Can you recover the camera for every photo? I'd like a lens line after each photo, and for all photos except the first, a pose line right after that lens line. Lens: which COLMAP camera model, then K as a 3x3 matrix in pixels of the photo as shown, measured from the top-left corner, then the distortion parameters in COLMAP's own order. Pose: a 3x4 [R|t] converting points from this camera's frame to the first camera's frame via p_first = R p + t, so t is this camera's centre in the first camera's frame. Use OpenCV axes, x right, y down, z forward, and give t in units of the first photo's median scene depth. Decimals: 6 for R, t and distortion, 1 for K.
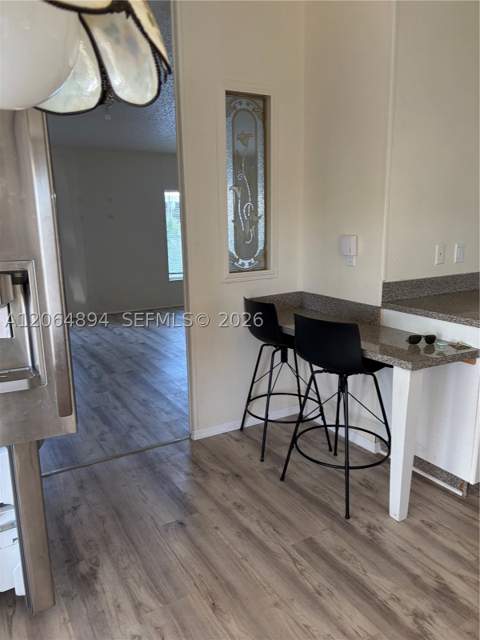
lens RADIAL K [[485.0, 0, 240.0], [0, 485.0, 320.0], [0, 0, 1]] dist [0.056890, -0.067275]
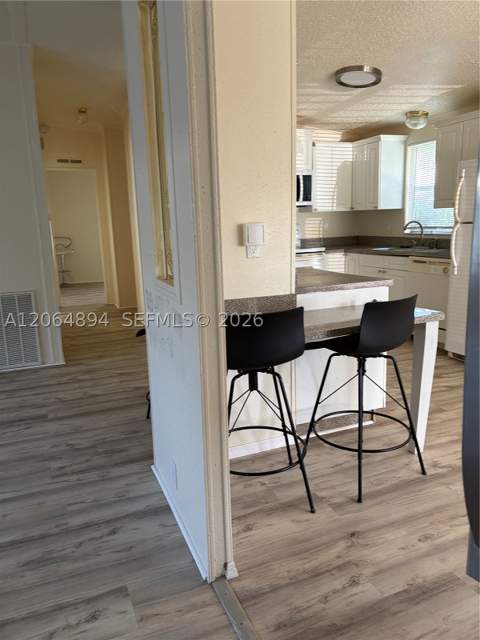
lens RADIAL K [[486.1, 0, 243.1], [0, 486.1, 321.8], [0, 0, 1]] dist [0.055107, -0.059998]
pose [[0.129232, -0.196830, 0.971883, -0.769072], [0.227218, 0.959903, 0.164191, -0.175487], [-0.965231, 0.199611, 0.168774, 1.066878]]
